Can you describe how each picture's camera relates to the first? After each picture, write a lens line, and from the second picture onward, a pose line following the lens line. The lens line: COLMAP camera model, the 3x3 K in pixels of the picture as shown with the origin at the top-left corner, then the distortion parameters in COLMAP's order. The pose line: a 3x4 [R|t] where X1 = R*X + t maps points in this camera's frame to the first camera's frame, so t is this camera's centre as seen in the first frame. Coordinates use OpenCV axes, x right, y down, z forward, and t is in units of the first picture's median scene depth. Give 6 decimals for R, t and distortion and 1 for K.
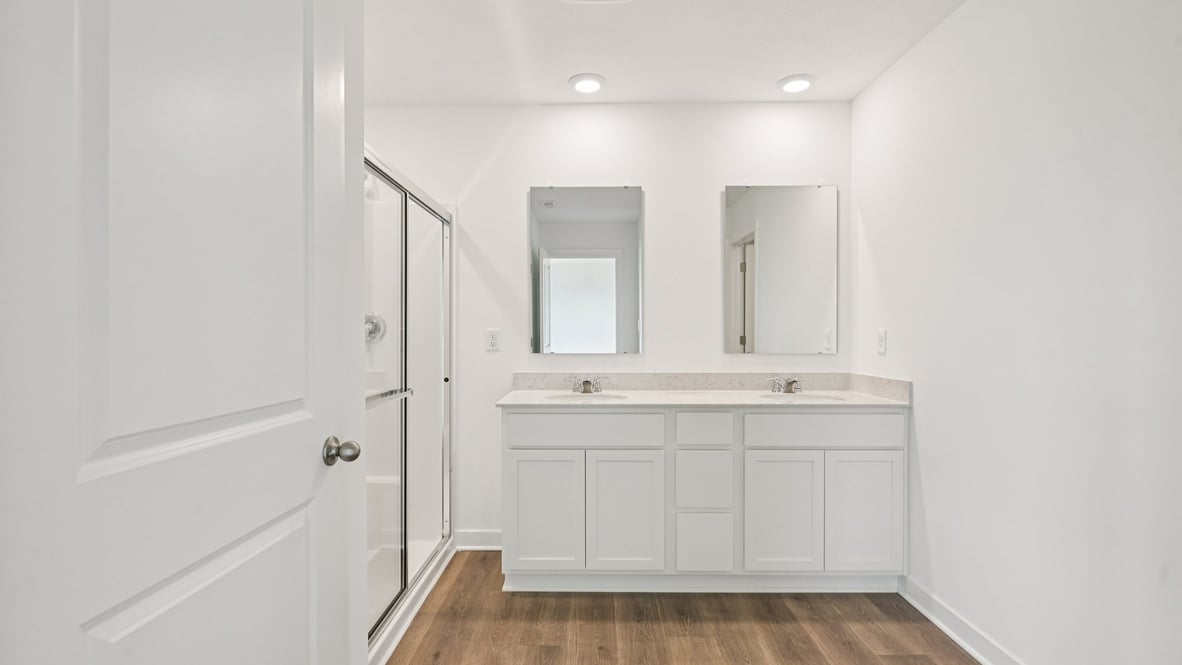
lens RADIAL K [[557.0, 0, 587.9], [0, 557.0, 335.8], [0, 0, 1]] dist [-0.000411, 0.000017]
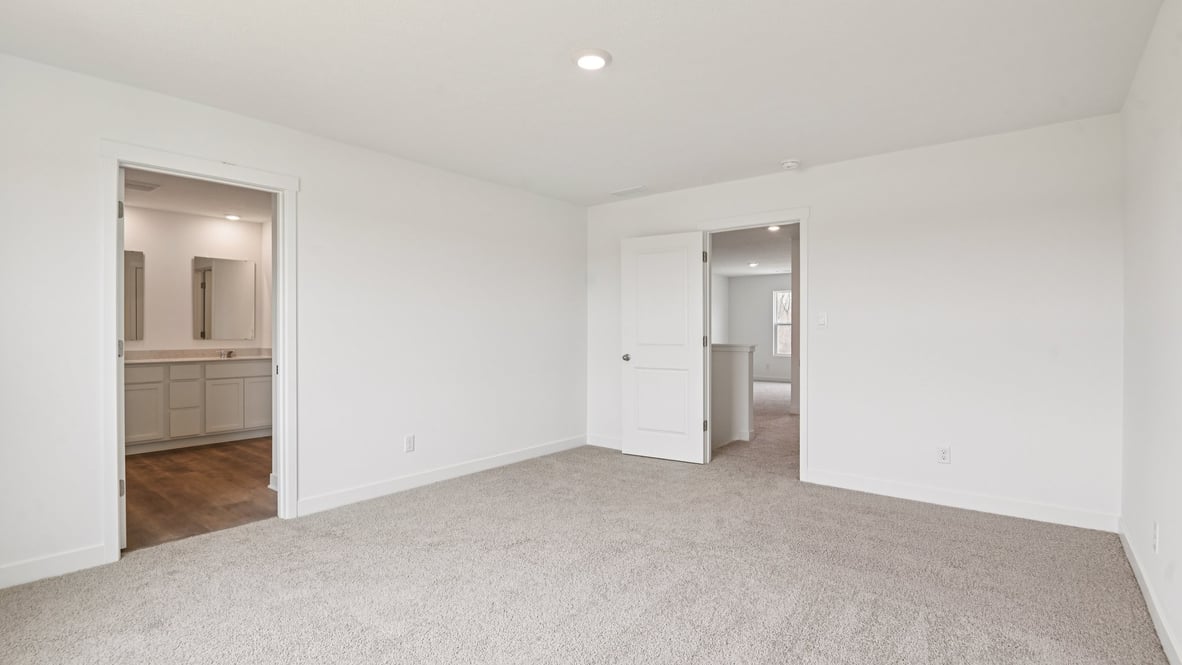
lens RADIAL K [[545.9, 0, 592.5], [0, 545.9, 332.8], [0, 0, 1]] dist [-0.013768, -0.001614]
pose [[0.621628, -0.002596, 0.783308, -0.432908], [-0.005087, 0.999960, 0.007352, -0.016020], [-0.783296, -0.008555, 0.621590, -1.486074]]
